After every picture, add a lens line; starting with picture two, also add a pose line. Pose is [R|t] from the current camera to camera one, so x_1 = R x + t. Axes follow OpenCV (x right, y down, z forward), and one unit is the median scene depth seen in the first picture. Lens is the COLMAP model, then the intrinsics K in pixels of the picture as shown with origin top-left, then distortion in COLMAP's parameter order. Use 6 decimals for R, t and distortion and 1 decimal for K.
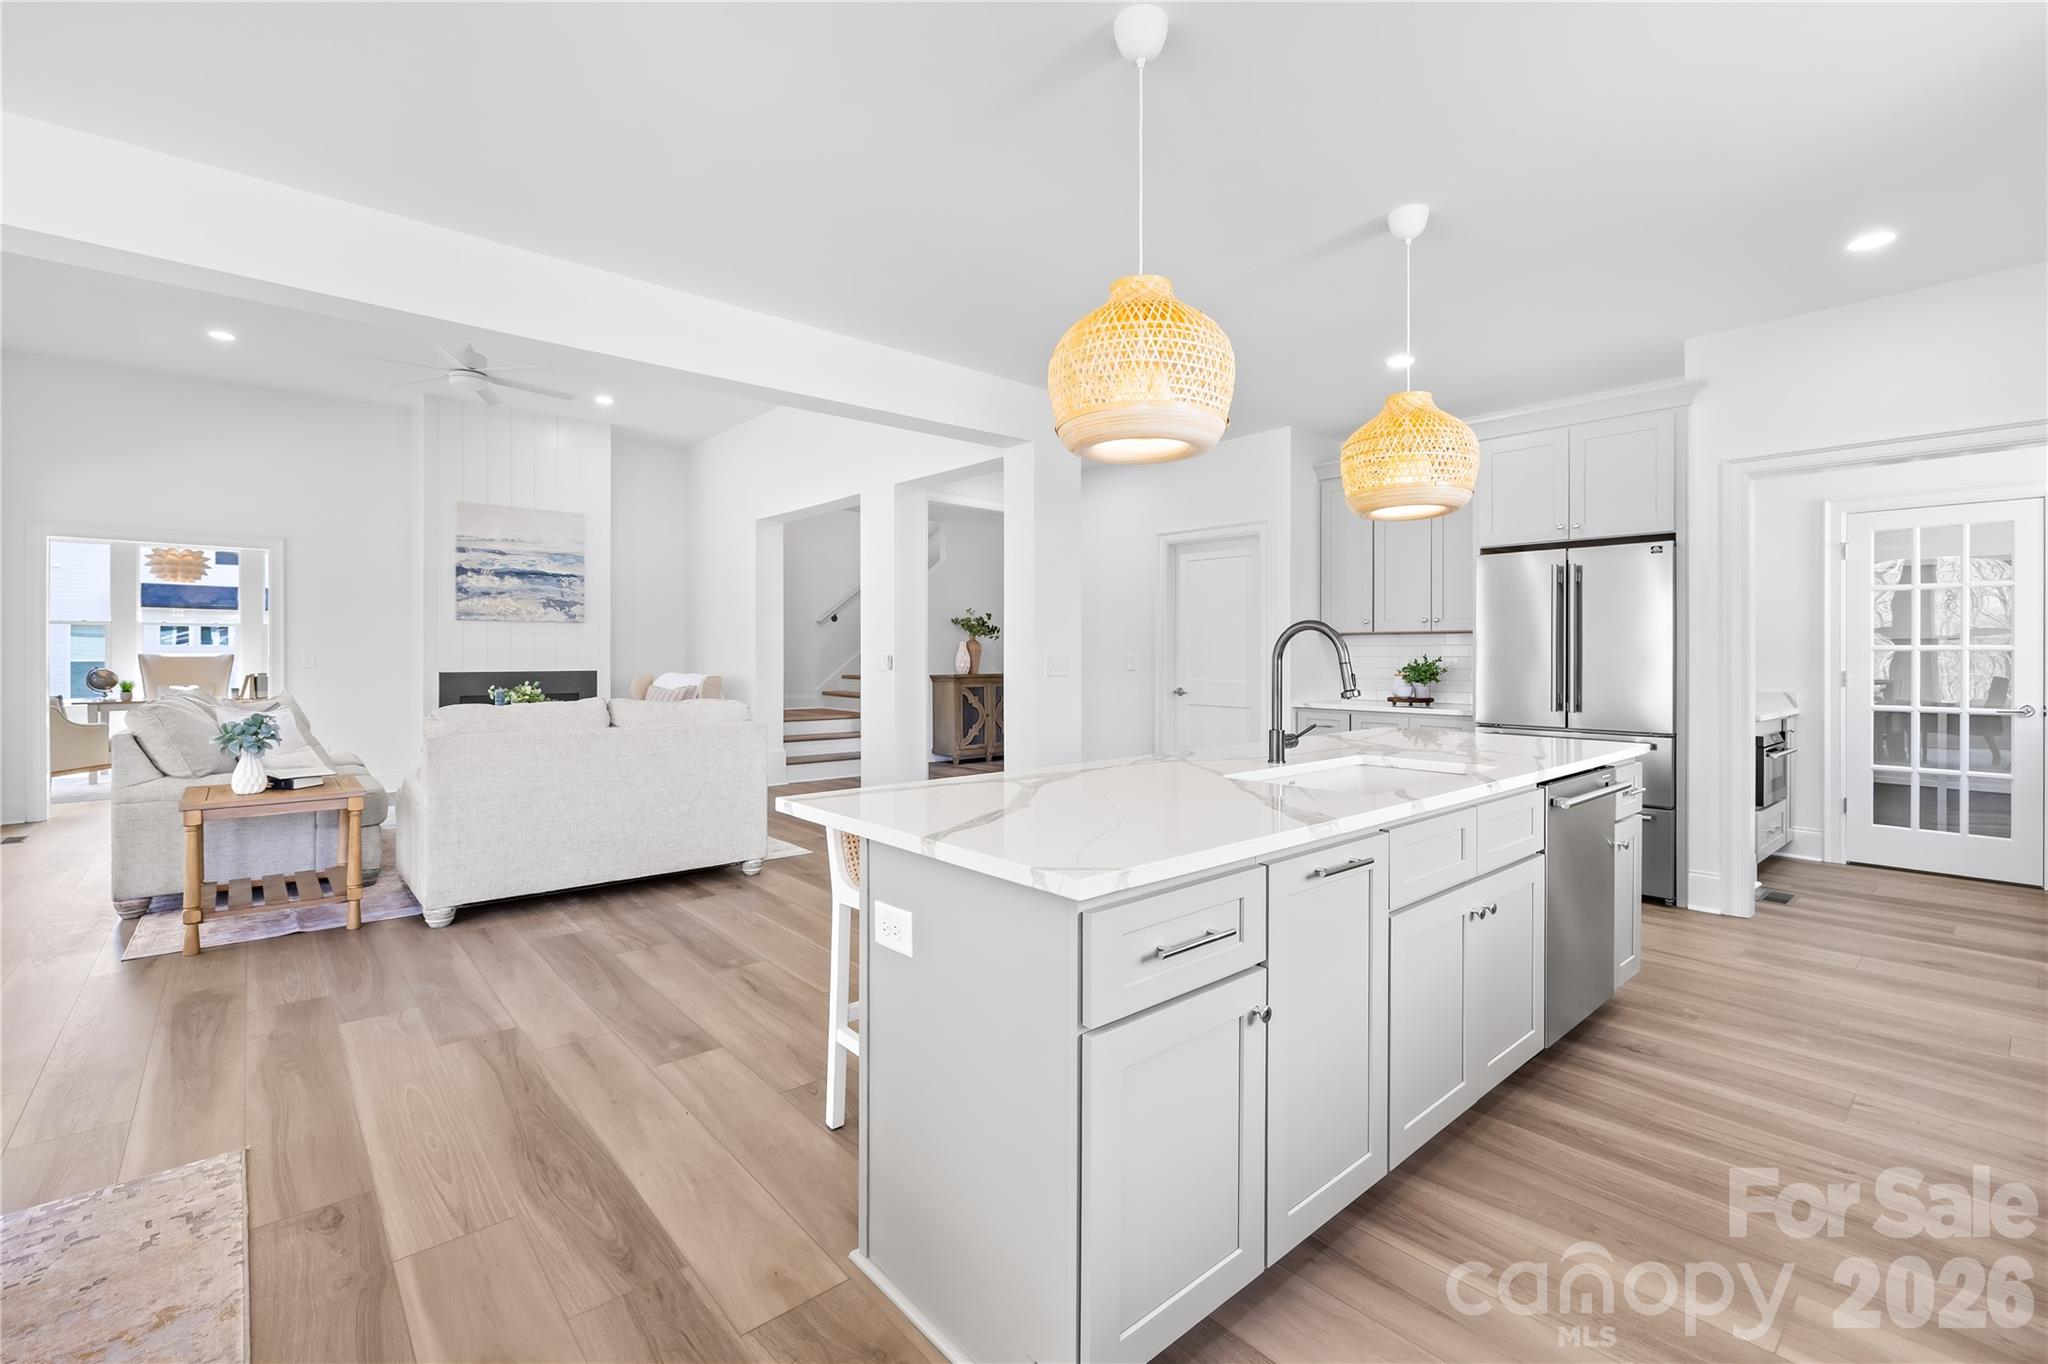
lens RADIAL K [[872.1, 0, 1017.1], [0, 872.1, 657.5], [0, 0, 1]] dist [-0.002400, 0.000640]
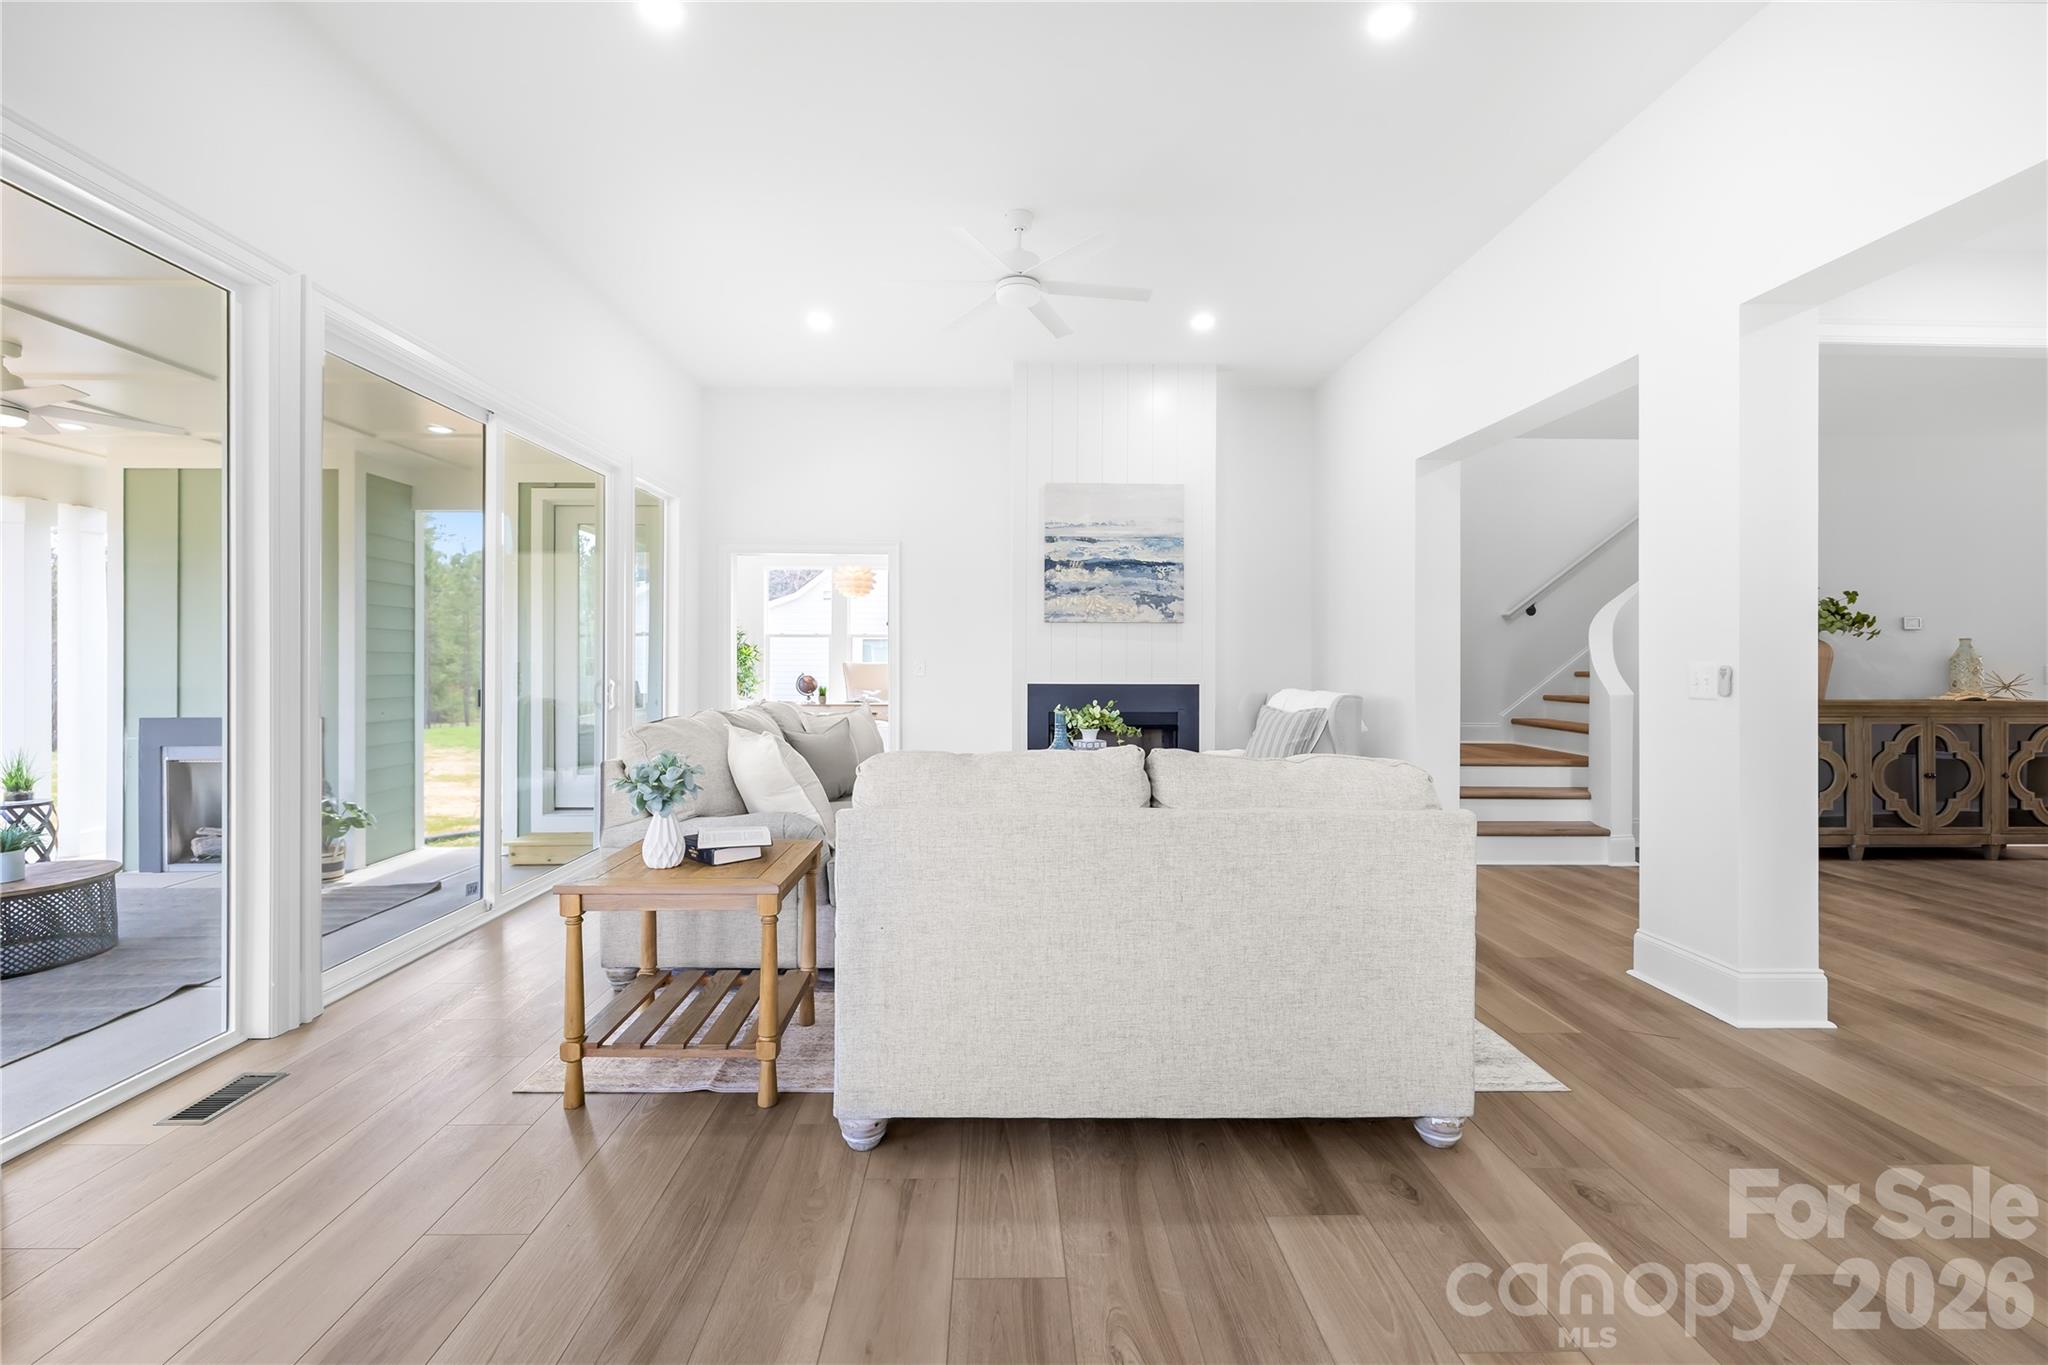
lens RADIAL K [[872.1, 0, 1017.1], [0, 872.1, 658.0], [0, 0, 1]] dist [-0.002400, 0.000640]
pose [[0.765817, -0.001793, -0.643056, -0.114068], [-0.004738, 0.999953, -0.008430, -0.001145], [0.643041, 0.009502, 0.765773, 0.322283]]
